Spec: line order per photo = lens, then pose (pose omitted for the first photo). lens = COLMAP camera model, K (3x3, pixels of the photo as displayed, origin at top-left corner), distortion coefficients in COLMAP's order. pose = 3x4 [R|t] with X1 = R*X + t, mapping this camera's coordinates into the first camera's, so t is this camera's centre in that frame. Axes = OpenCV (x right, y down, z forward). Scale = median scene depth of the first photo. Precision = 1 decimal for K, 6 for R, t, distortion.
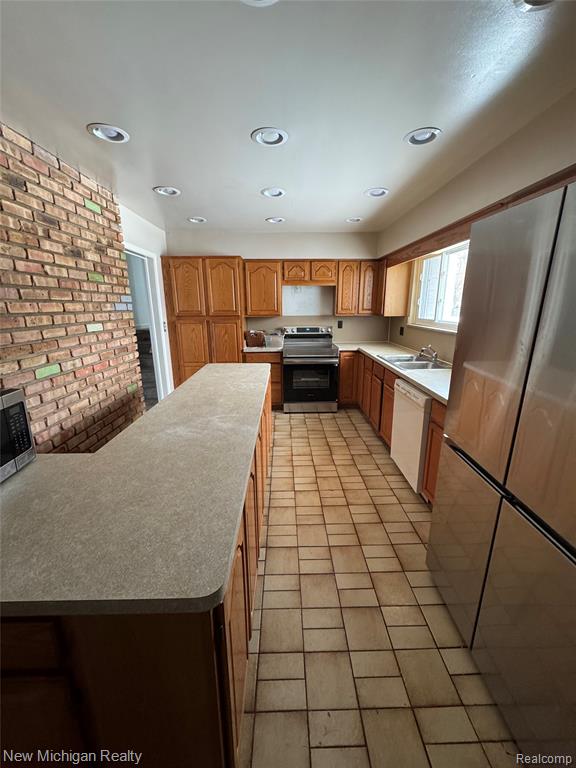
lens RADIAL K [[307.2, 0, 293.7], [0, 307.2, 381.0], [0, 0, 1]] dist [0.000159, 0.000111]
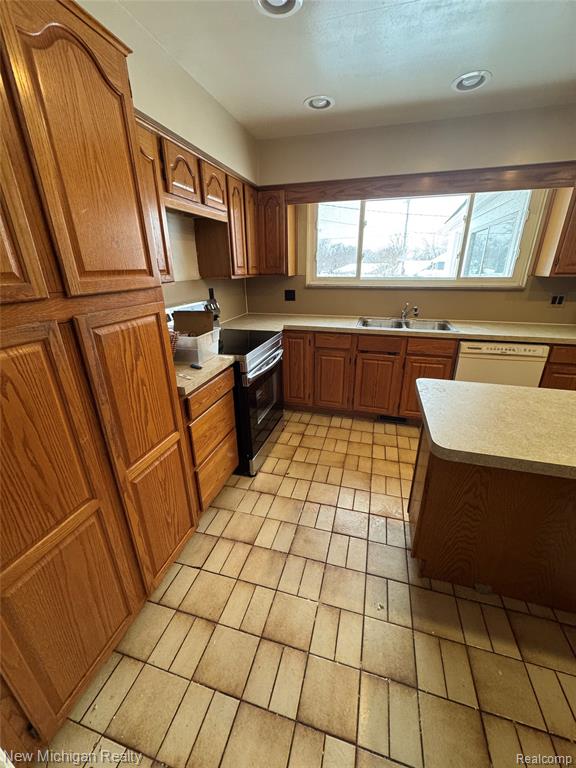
lens RADIAL K [[307.2, 0, 286.2], [0, 307.2, 384.6], [0, 0, 1]] dist [0.000159, 0.000111]
pose [[0.311286, -0.352057, 0.882699, -0.427700], [0.245068, 0.927169, 0.283370, -0.177842], [-0.918174, 0.128112, 0.374893, 0.757539]]
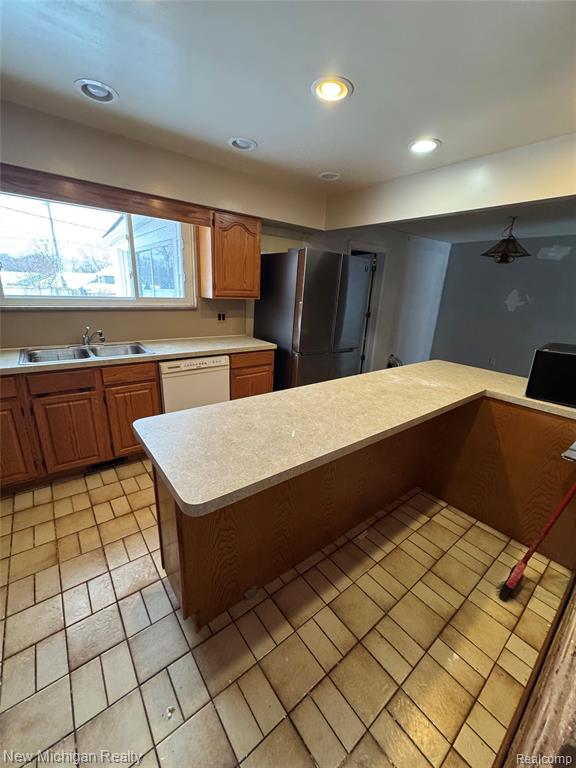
lens RADIAL K [[307.2, 0, 291.5], [0, 307.2, 381.4], [0, 0, 1]] dist [0.000159, 0.000111]
pose [[-0.598094, -0.271253, 0.754126, -0.369930], [0.146097, 0.888310, 0.435387, -0.189808], [-0.787997, 0.370577, -0.491663, 0.762055]]
